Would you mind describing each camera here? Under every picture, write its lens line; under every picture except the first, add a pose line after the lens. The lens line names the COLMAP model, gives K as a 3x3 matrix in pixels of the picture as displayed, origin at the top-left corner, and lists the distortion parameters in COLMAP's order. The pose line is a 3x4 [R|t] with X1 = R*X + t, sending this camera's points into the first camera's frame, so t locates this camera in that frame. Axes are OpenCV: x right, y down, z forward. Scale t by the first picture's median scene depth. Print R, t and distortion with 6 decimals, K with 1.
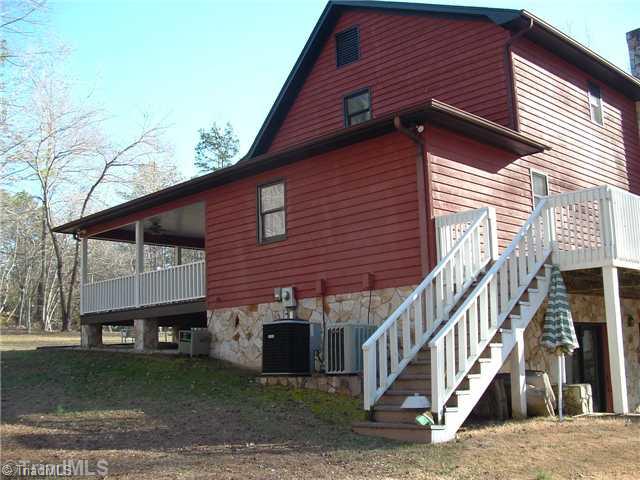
lens RADIAL K [[762.3, 0, 320.0], [0, 762.3, 240.0], [0, 0, 1]] dist [-0.276592, 0.405530]
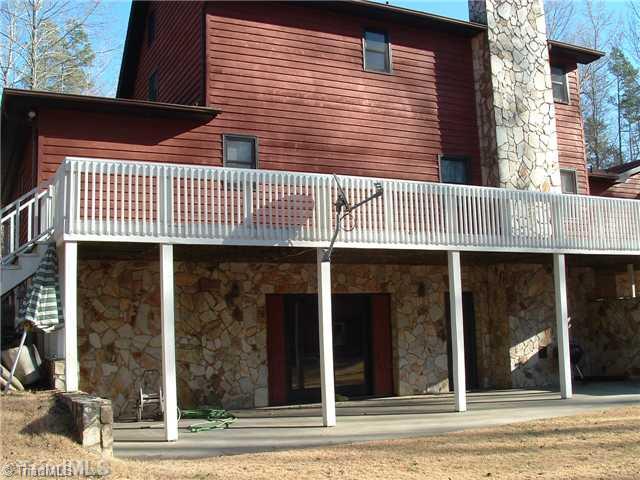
lens RADIAL K [[762.3, 0, 320.0], [0, 762.3, 240.0], [0, 0, 1]] dist [-0.276592, 0.405530]
pose [[0.953532, -0.046424, -0.297694, 0.676132], [0.059693, 0.997581, 0.035631, 0.011752], [0.295320, -0.051746, 0.953996, 0.114737]]
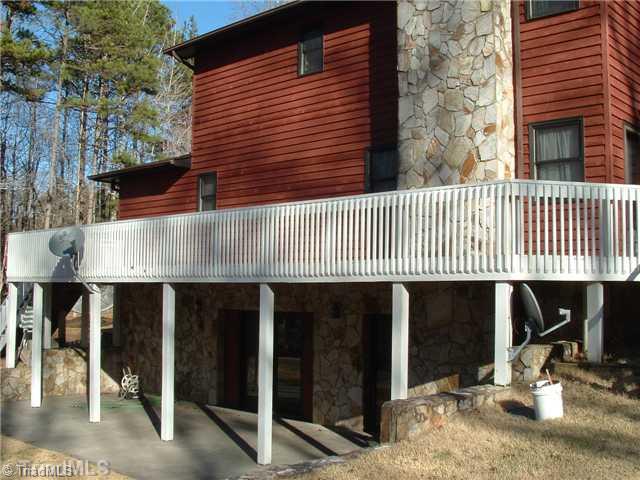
lens RADIAL K [[762.3, 0, 320.0], [0, 762.3, 240.0], [0, 0, 1]] dist [-0.276592, 0.405530]
pose [[0.047557, -0.046699, -0.997776, 1.432919], [0.148623, 0.988118, -0.039163, 0.074994], [0.987750, -0.146430, 0.053932, 1.104132]]
